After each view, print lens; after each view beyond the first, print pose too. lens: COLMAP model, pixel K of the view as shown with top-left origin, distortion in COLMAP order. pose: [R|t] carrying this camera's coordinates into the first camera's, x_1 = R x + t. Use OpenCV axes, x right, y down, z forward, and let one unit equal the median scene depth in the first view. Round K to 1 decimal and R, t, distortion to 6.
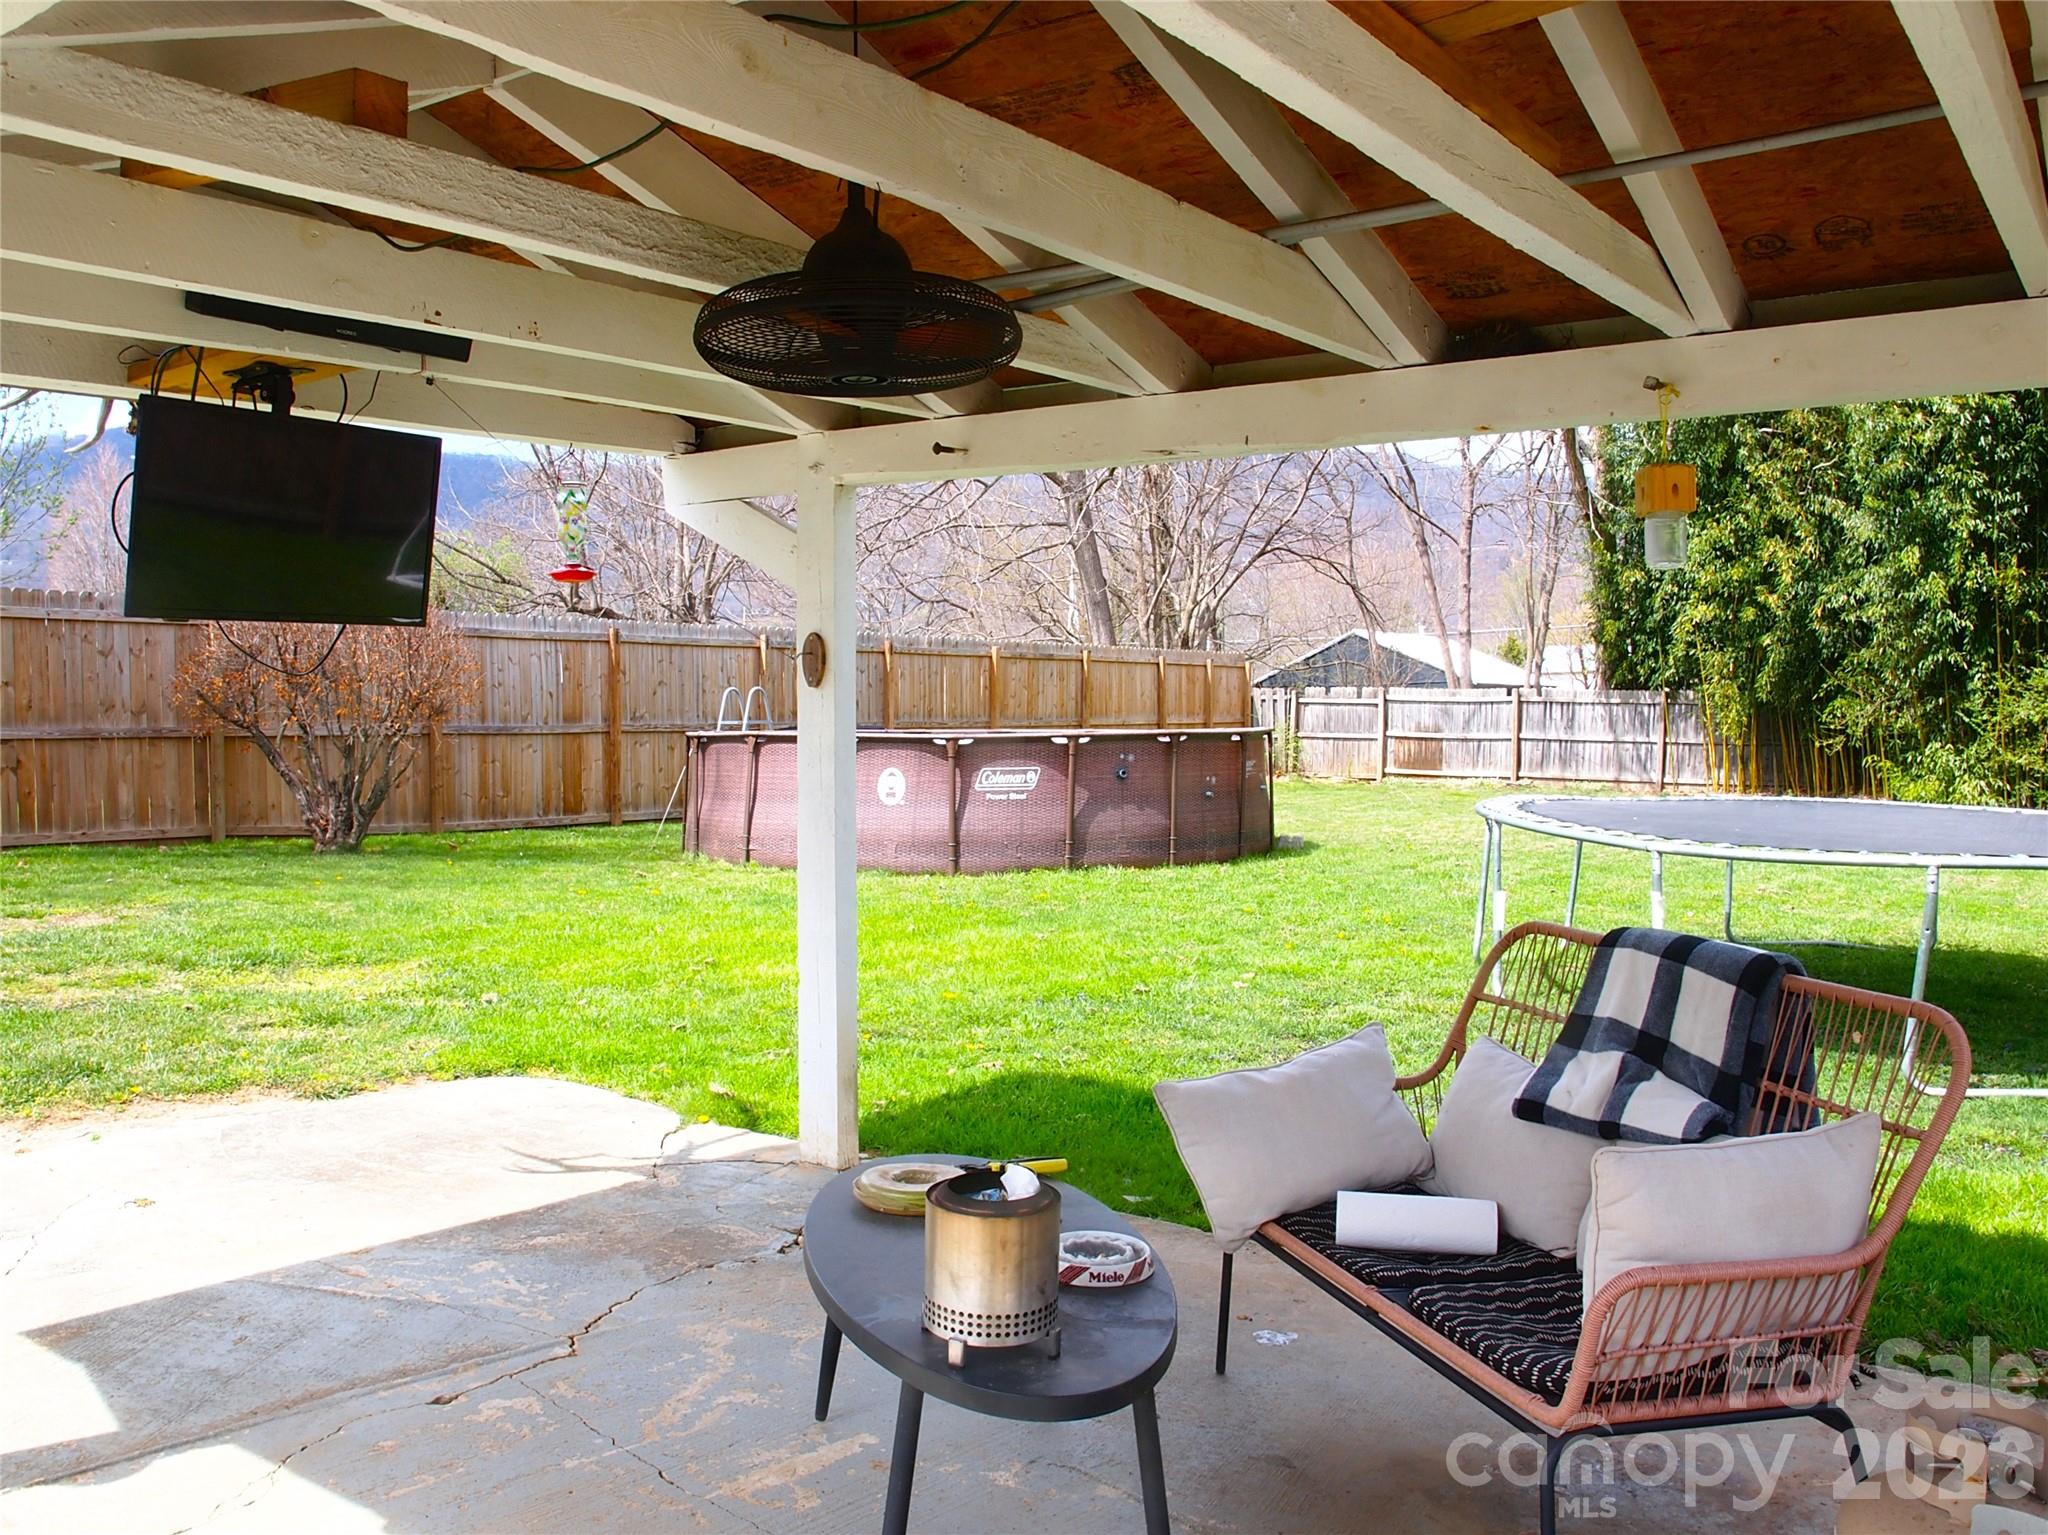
lens RADIAL K [[1717.8, 0, 964.0], [0, 1717.8, 766.8], [0, 0, 1]] dist [-0.102394, 0.009669]
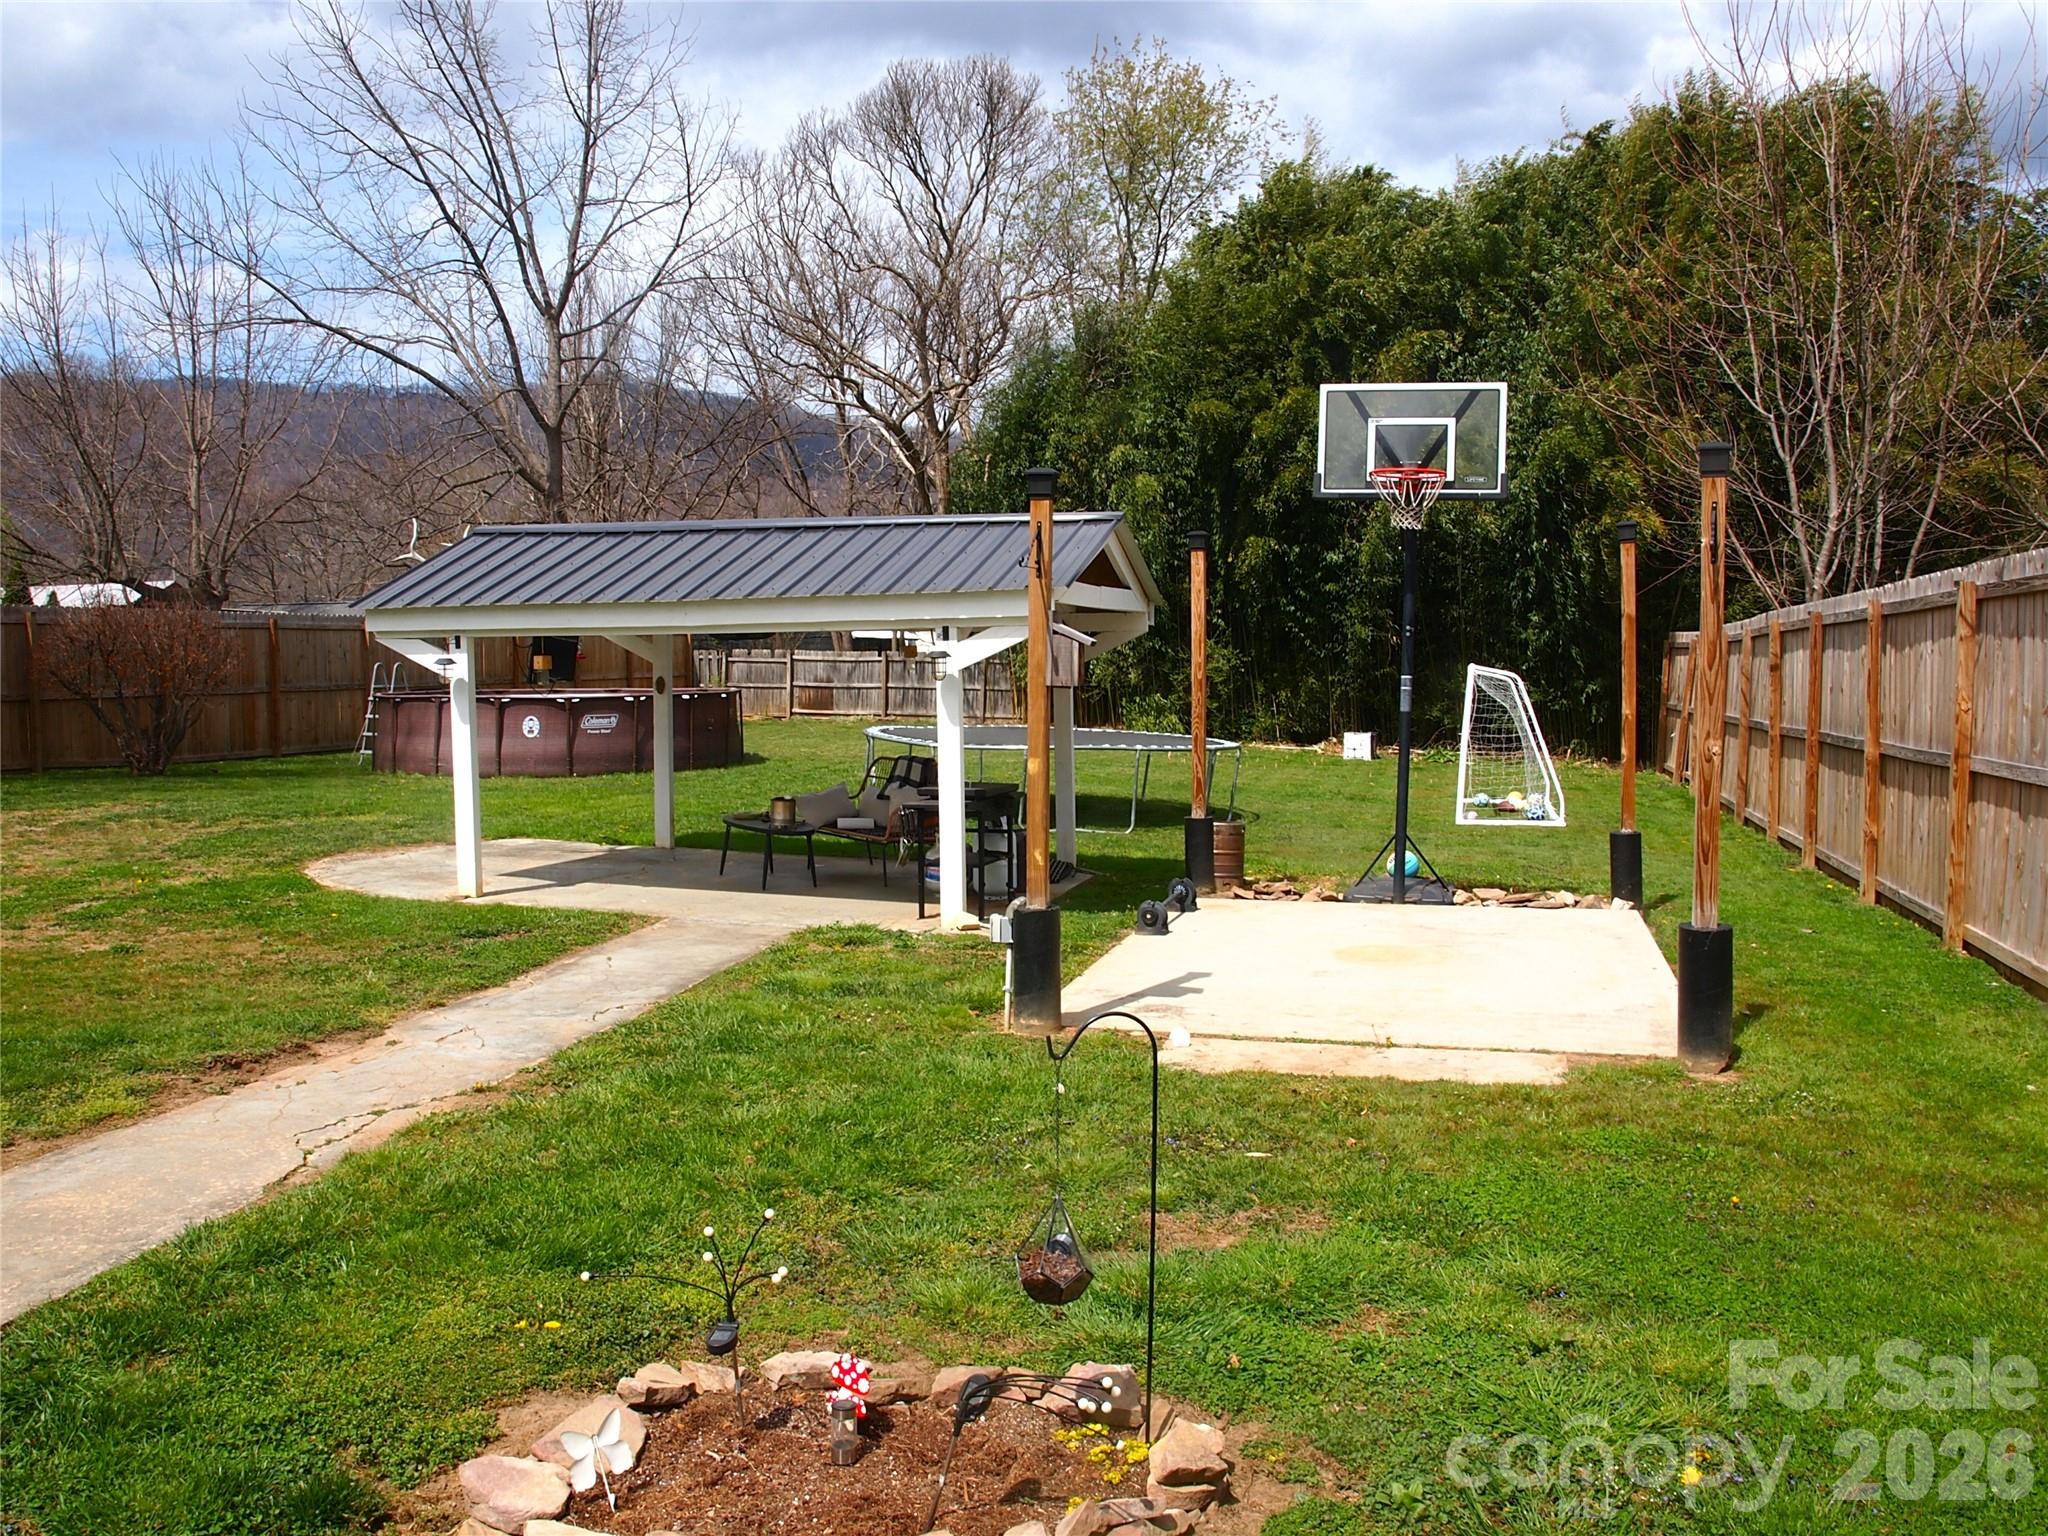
lens RADIAL K [[1625.5, 0, 981.6], [0, 1625.5, 802.7], [0, 0, 1]] dist [-0.091738, 0.024687]
pose [[0.931828, -0.029902, 0.361667, -0.092675], [0.007886, 0.998033, 0.062197, -0.004146], [-0.362815, -0.055105, 0.930230, -0.295776]]
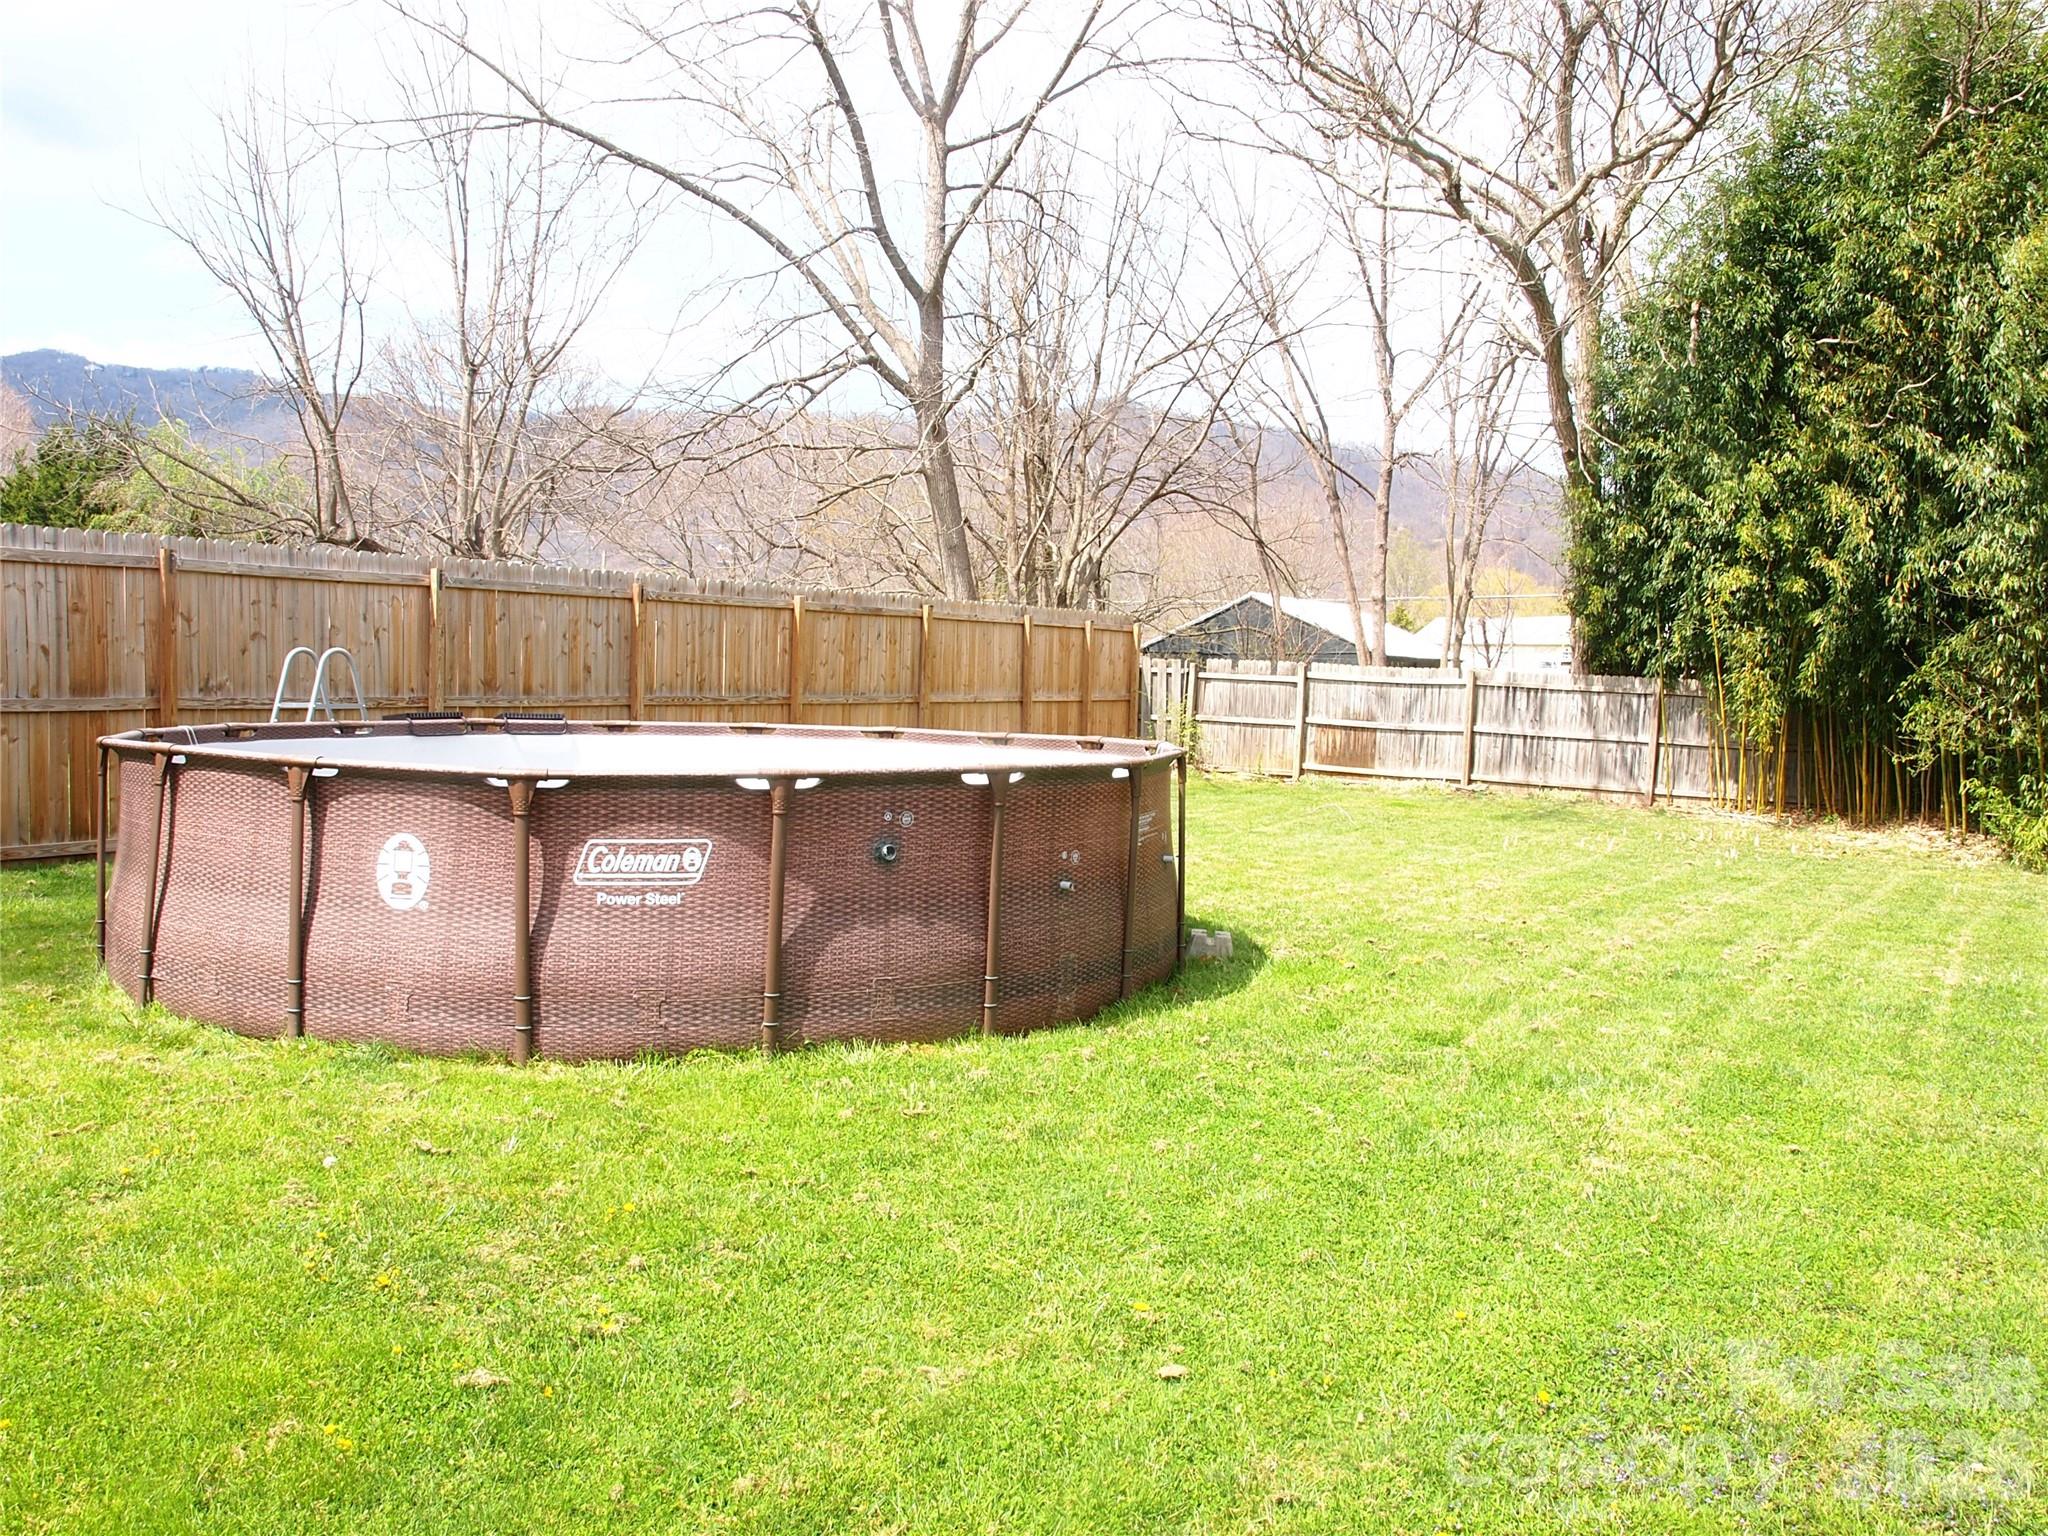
lens RADIAL K [[1717.8, 0, 964.0], [0, 1717.8, 767.3], [0, 0, 1]] dist [-0.102394, 0.009669]
pose [[0.997375, 0.023448, 0.068504, 0.036066], [-0.025223, 0.999365, 0.025153, -0.014920], [-0.067870, -0.026815, 0.997334, 0.231471]]
